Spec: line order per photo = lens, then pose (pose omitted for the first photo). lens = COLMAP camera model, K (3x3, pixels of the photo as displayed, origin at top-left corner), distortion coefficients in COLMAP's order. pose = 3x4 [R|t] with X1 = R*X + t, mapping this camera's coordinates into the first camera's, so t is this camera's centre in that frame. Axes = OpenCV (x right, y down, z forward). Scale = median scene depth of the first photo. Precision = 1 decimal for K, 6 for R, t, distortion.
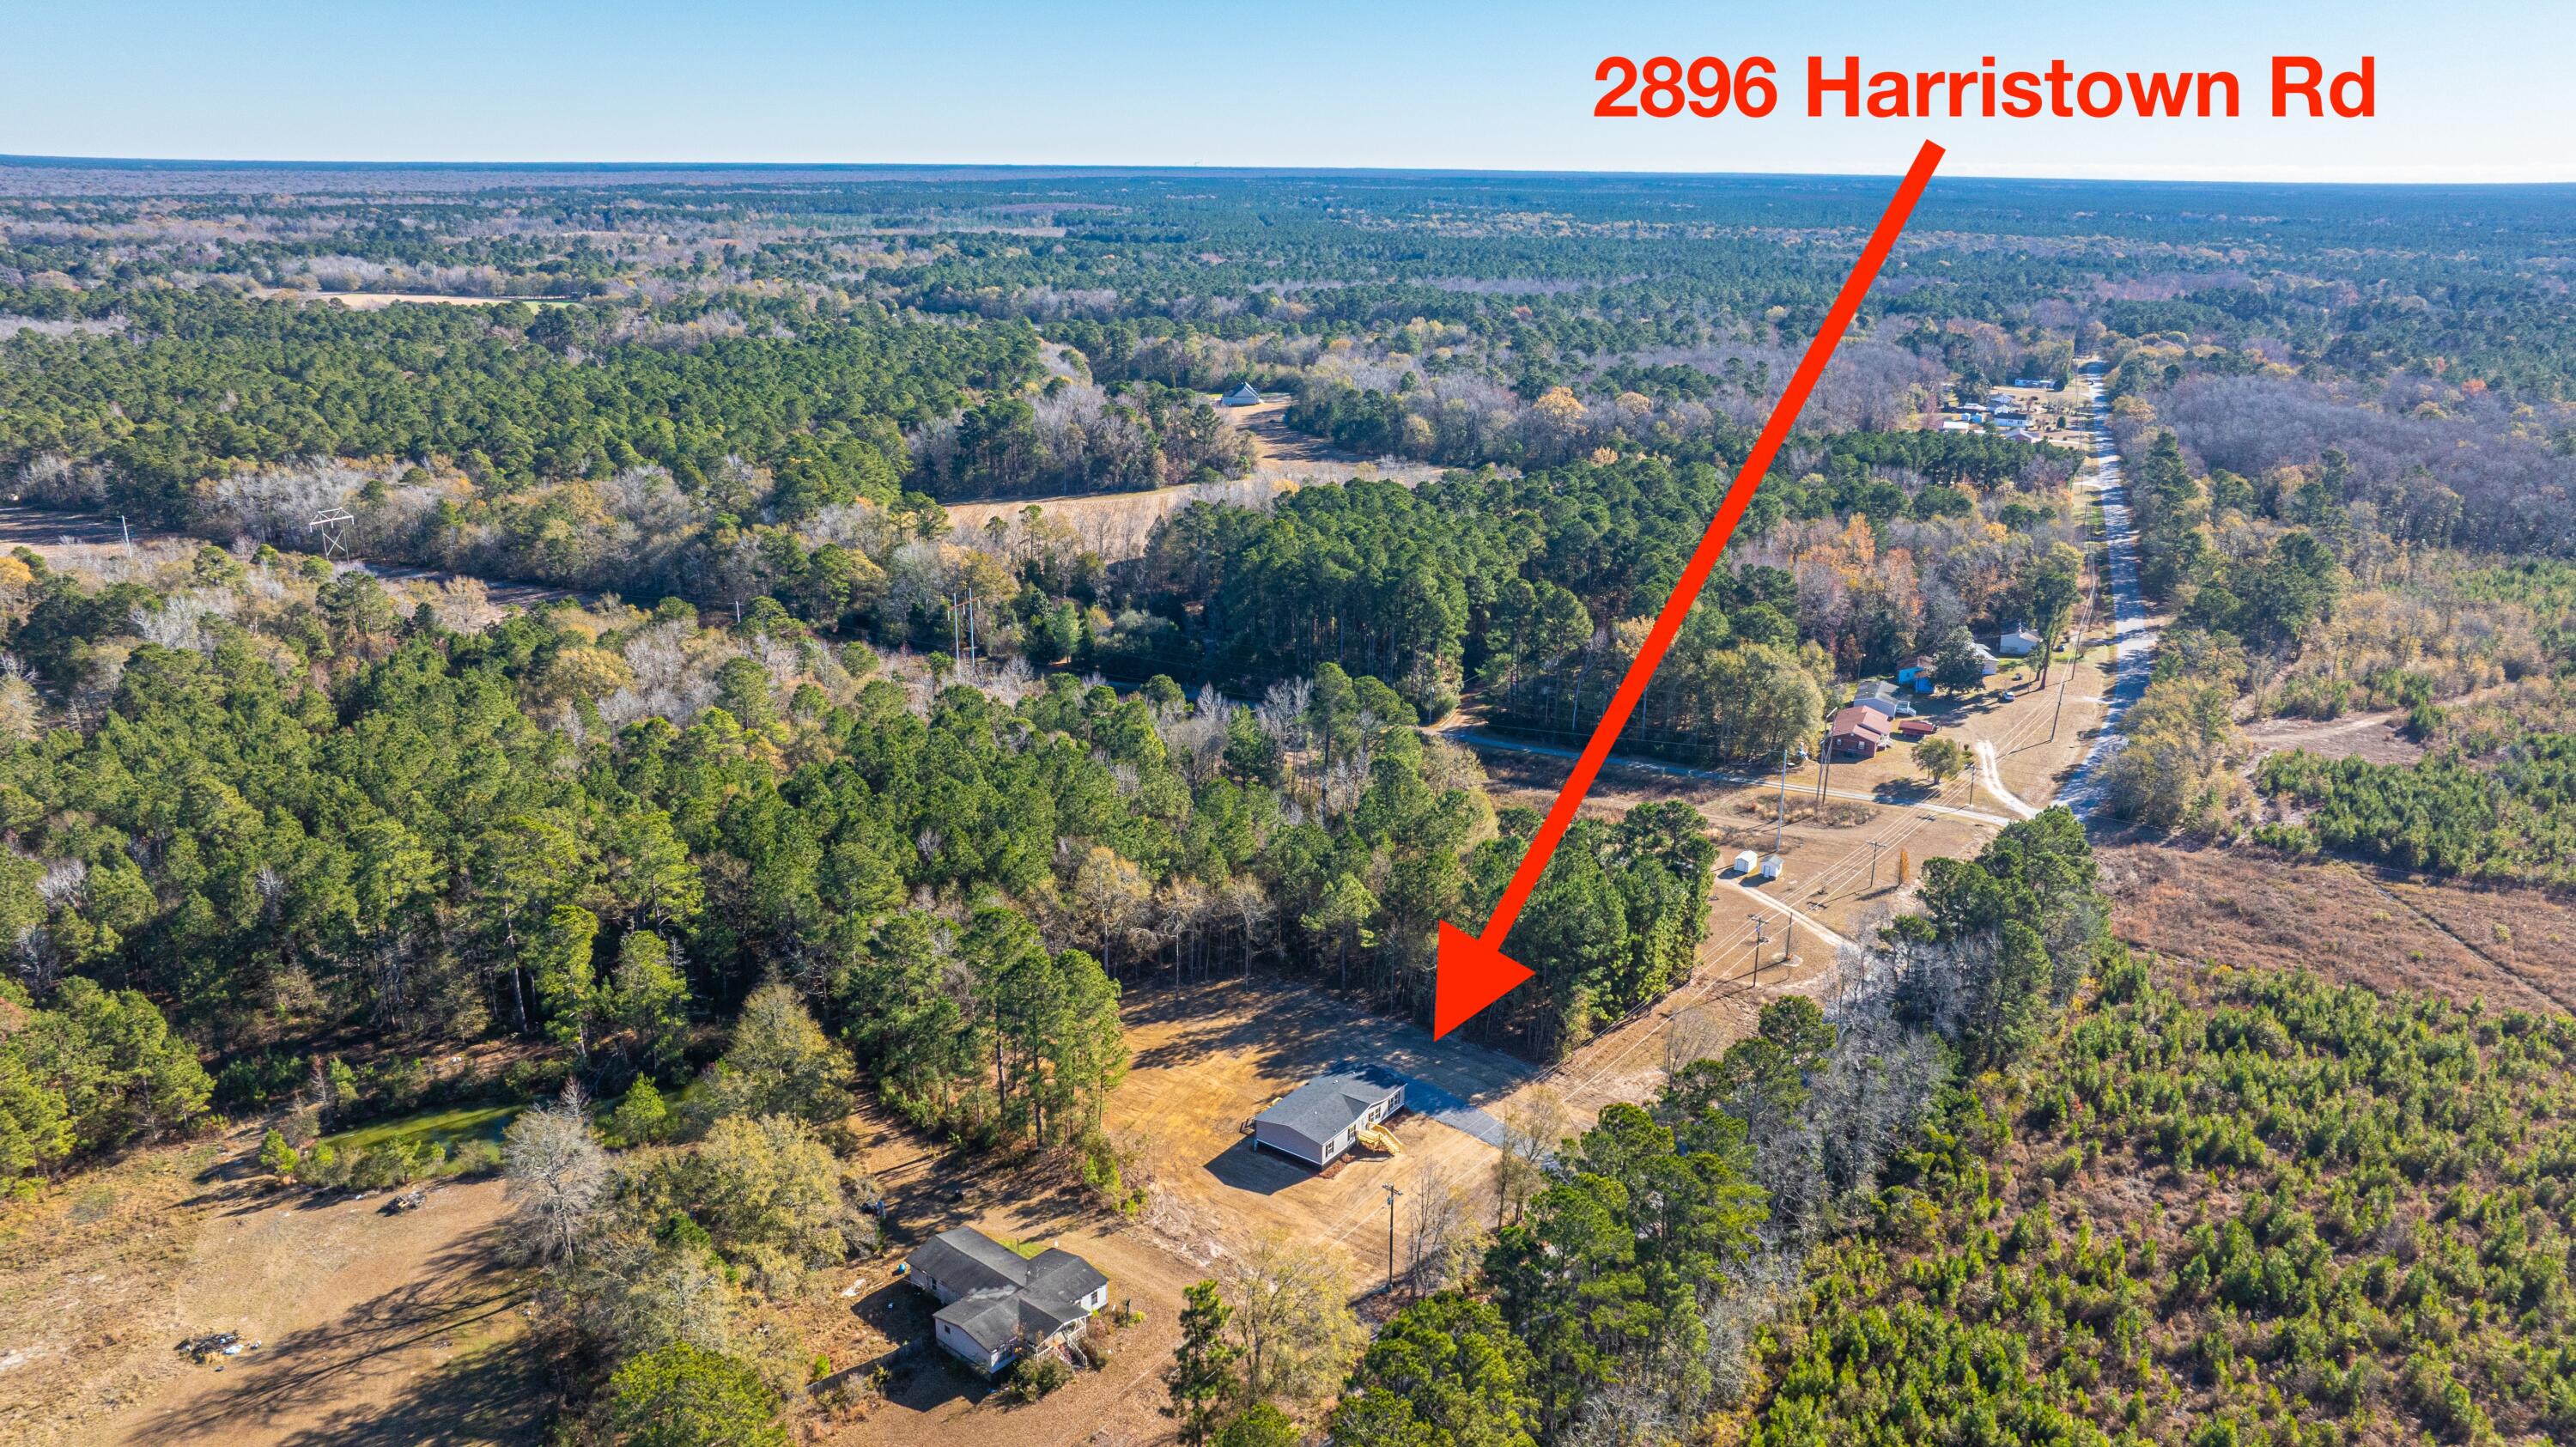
lens RADIAL K [[1800.6, 0, 1288.0], [0, 1800.6, 723.5], [0, 0, 1]] dist [-0.019813, 0.001216]
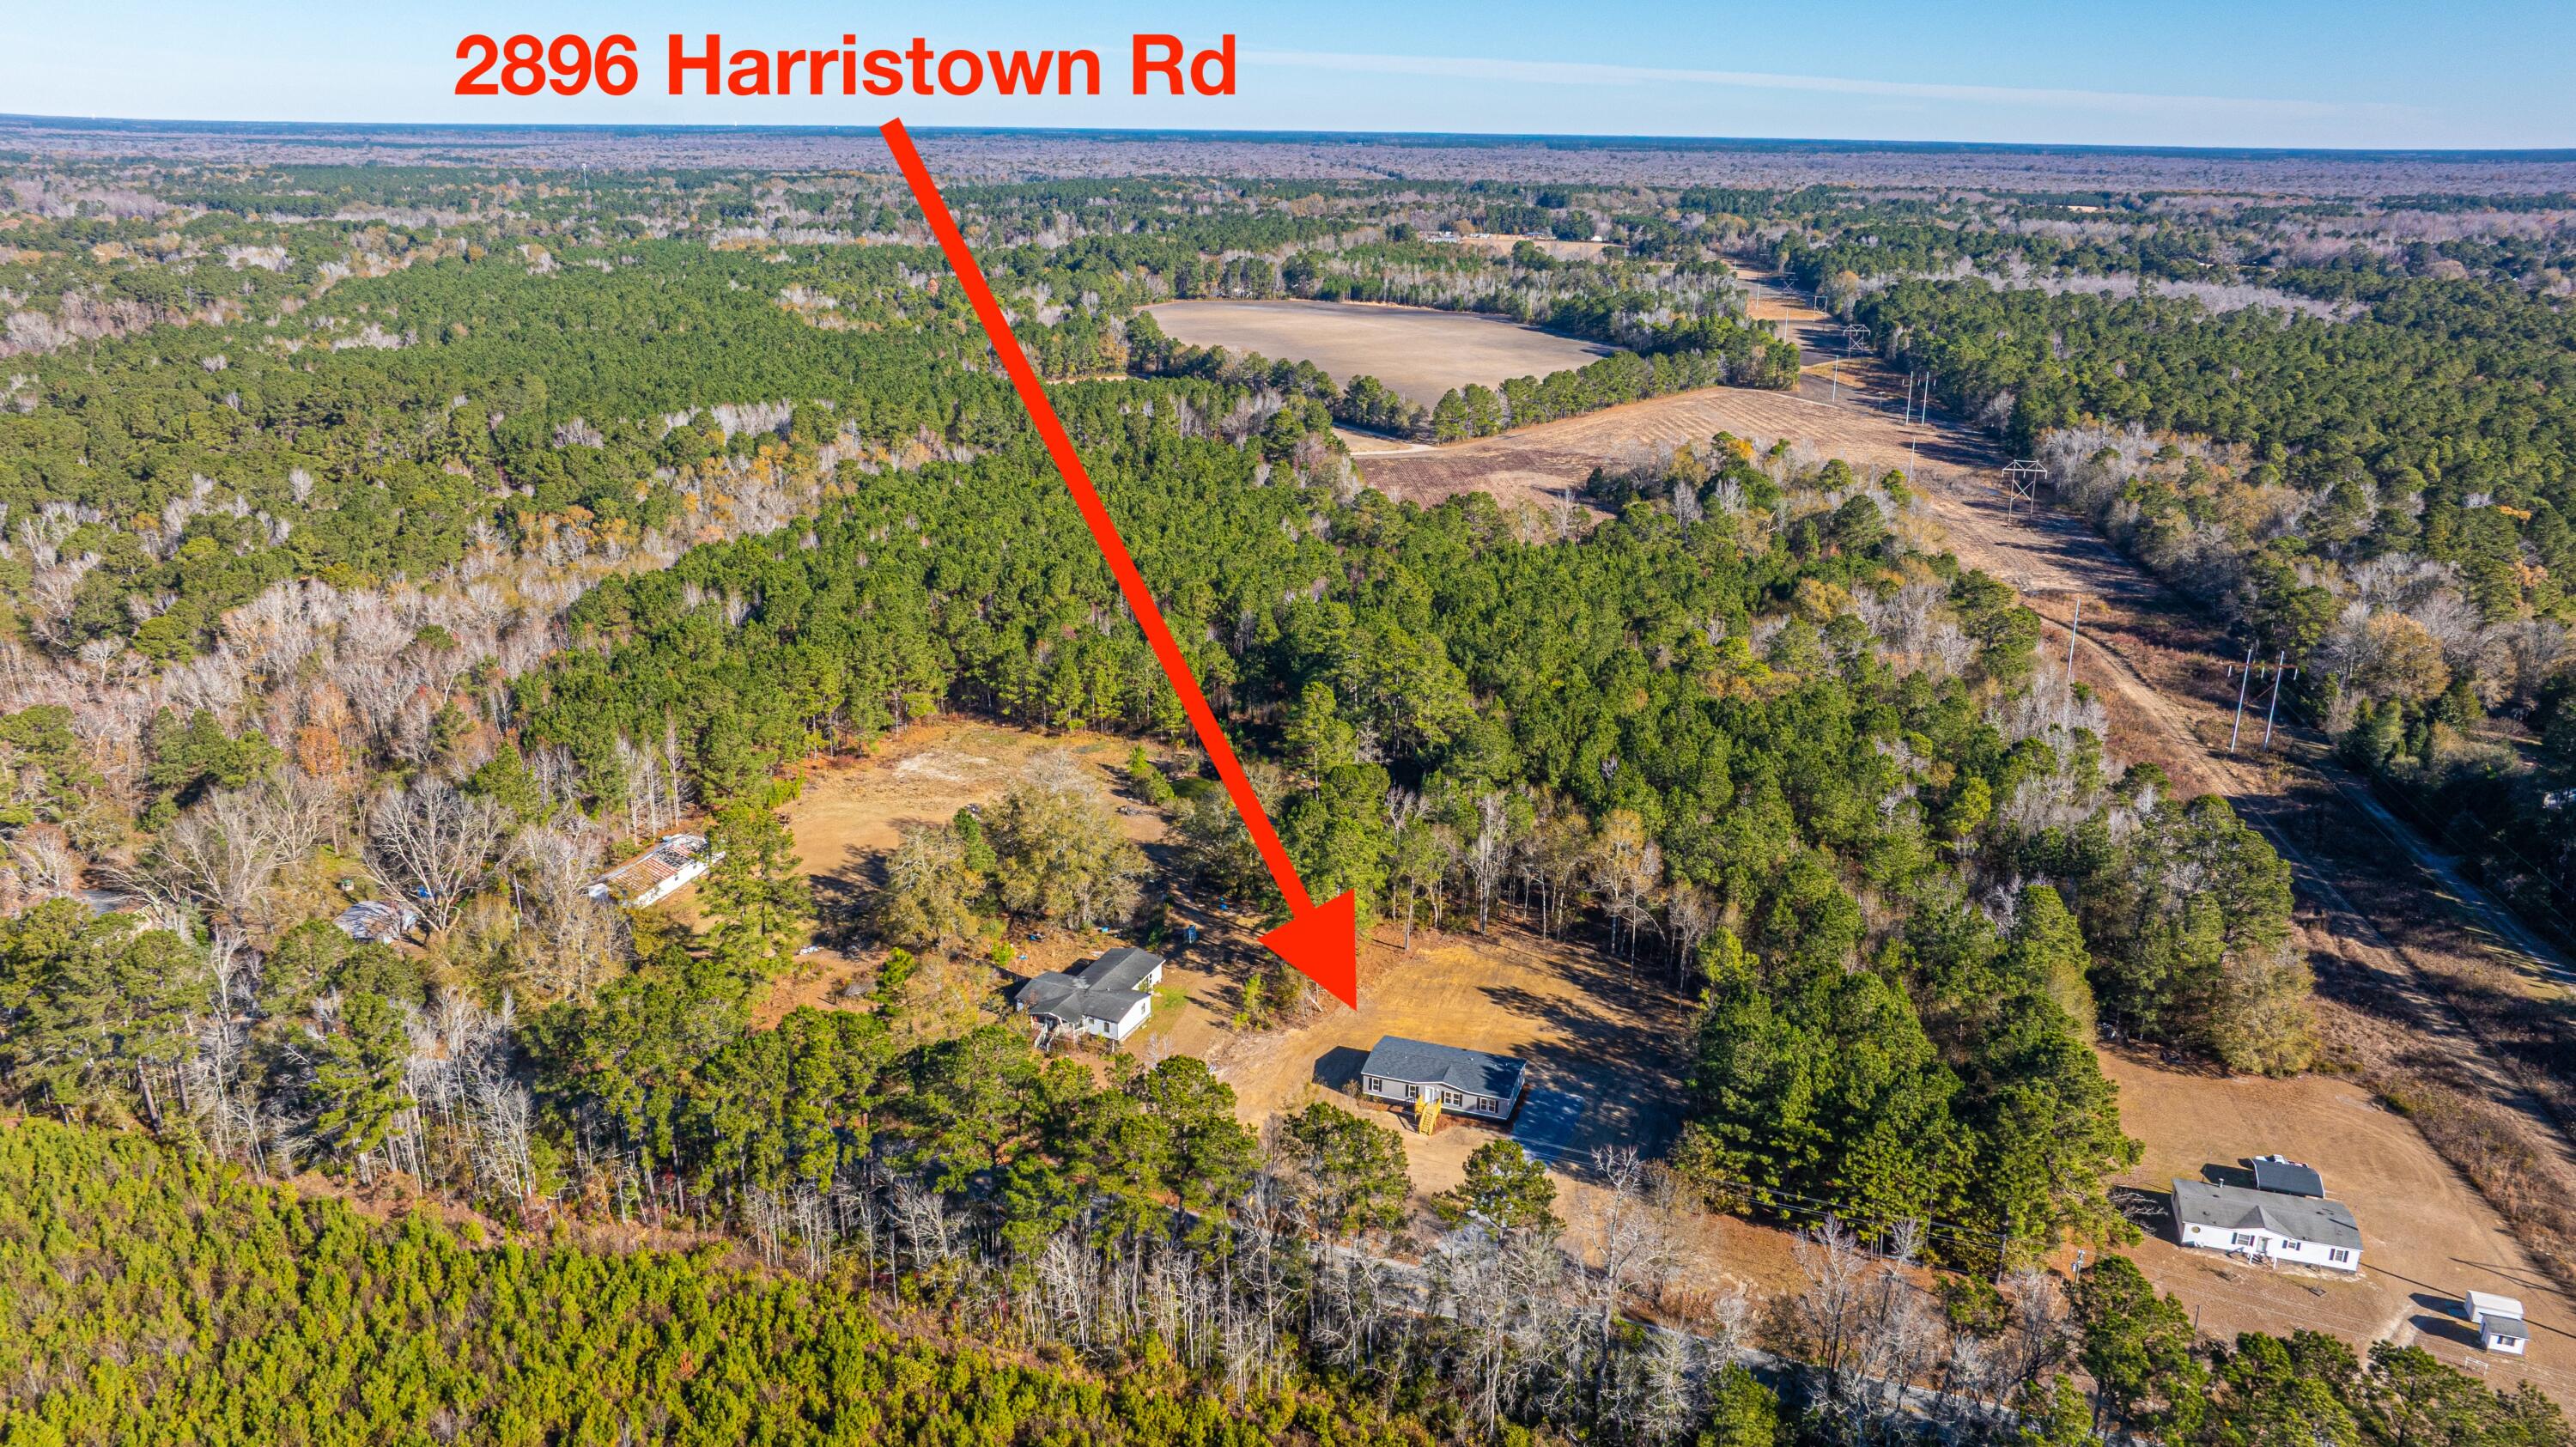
lens RADIAL K [[1765.7, 0, 1288.0], [0, 1765.7, 723.5], [0, 0, 1]] dist [-0.011595, -0.005080]
pose [[0.295357, 0.301258, -0.906647, 0.472724], [-0.296037, 0.931135, 0.212955, -0.086303], [0.908365, 0.205504, 0.364201, 0.295847]]
